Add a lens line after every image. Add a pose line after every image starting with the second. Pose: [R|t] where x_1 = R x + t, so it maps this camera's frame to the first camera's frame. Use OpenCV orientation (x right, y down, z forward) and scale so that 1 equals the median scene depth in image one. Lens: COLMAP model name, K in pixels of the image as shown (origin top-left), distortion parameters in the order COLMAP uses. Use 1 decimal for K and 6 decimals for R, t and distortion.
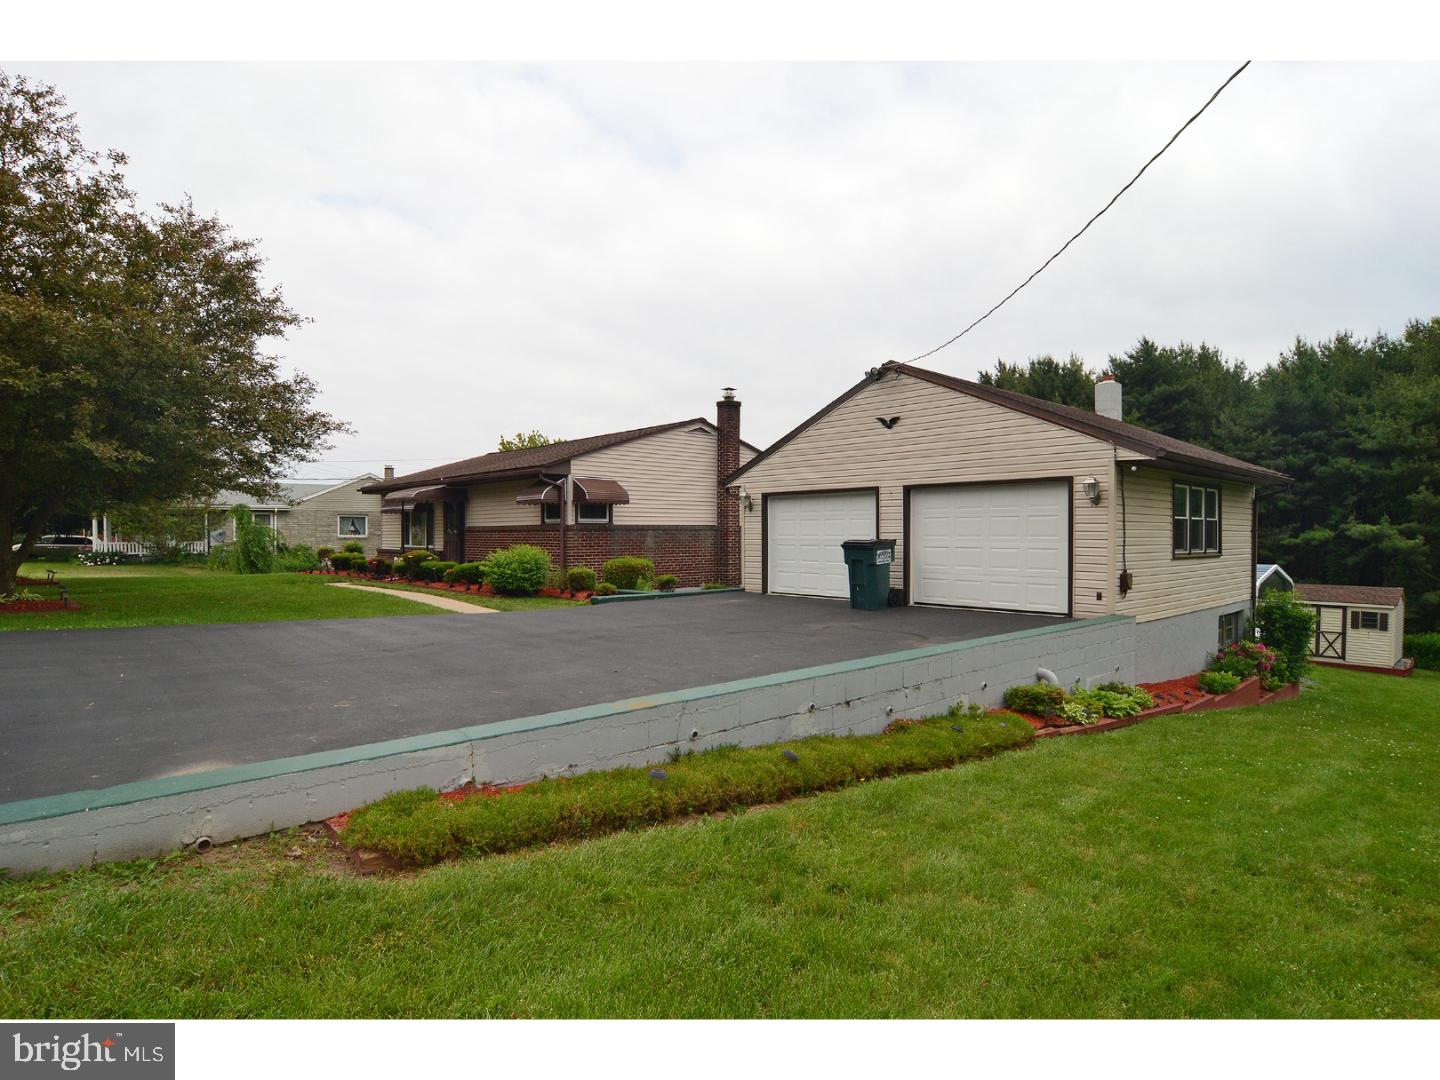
lens RADIAL K [[814.3, 0, 698.2], [0, 814.3, 546.6], [0, 0, 1]] dist [-0.013180, -0.002736]
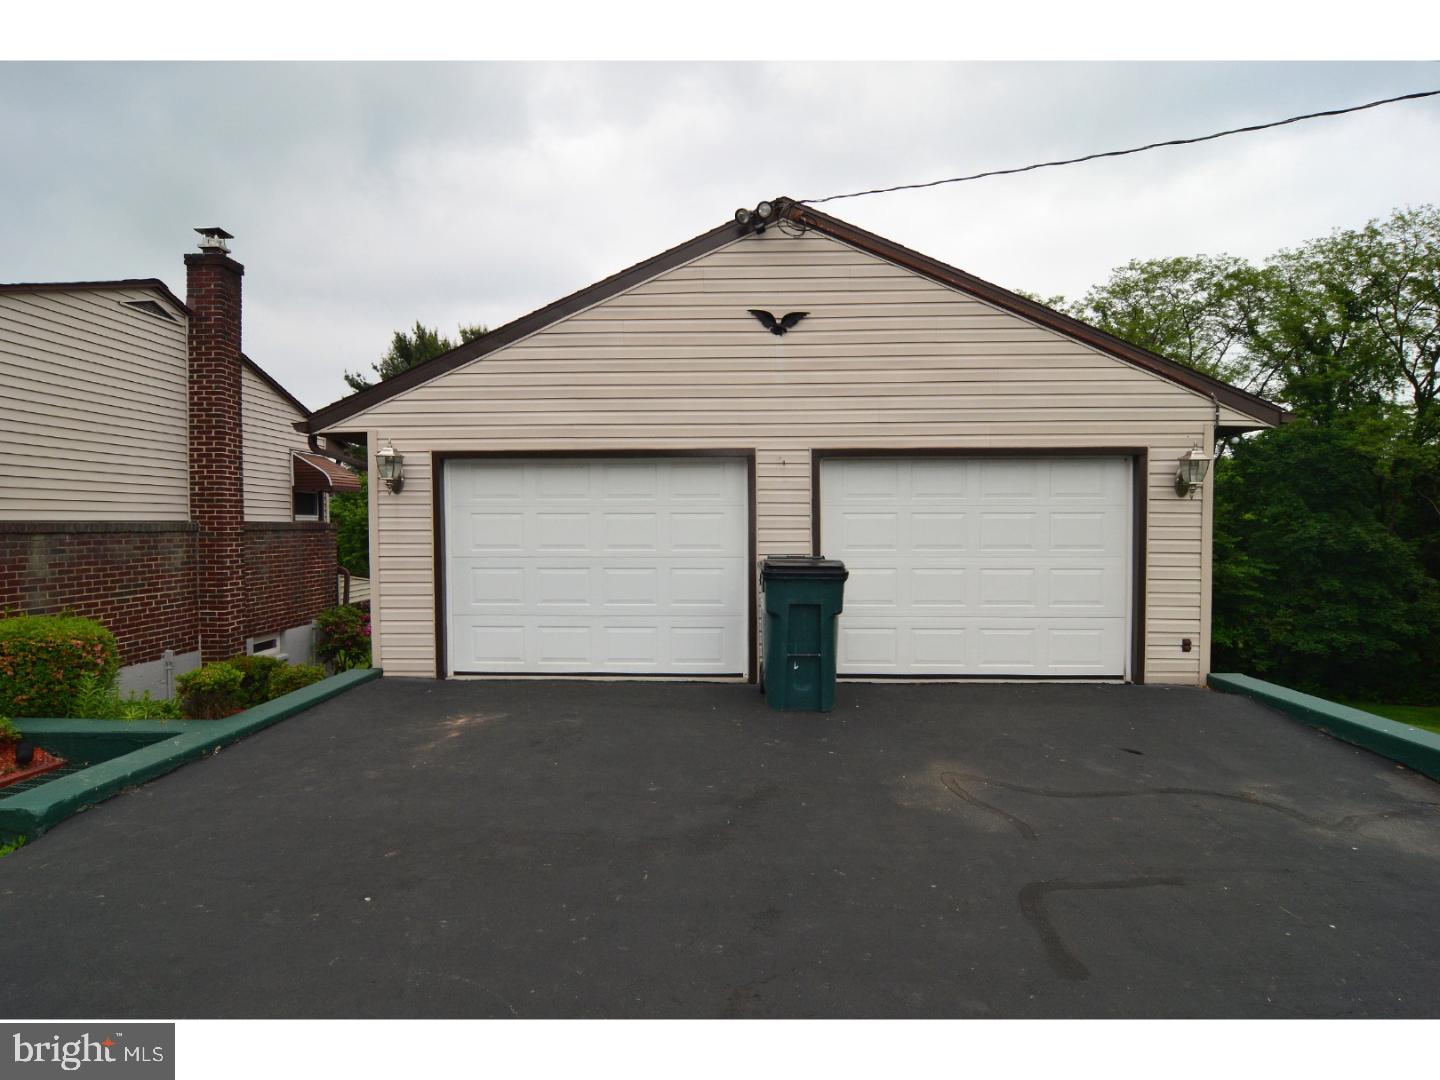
lens RADIAL K [[814.3, 0, 698.2], [0, 814.3, 546.6], [0, 0, 1]] dist [-0.013180, -0.002736]
pose [[0.686591, -0.020255, 0.726762, -0.194890], [0.012001, 0.999791, 0.016528, -0.026983], [-0.726945, -0.002626, 0.686690, 0.809554]]
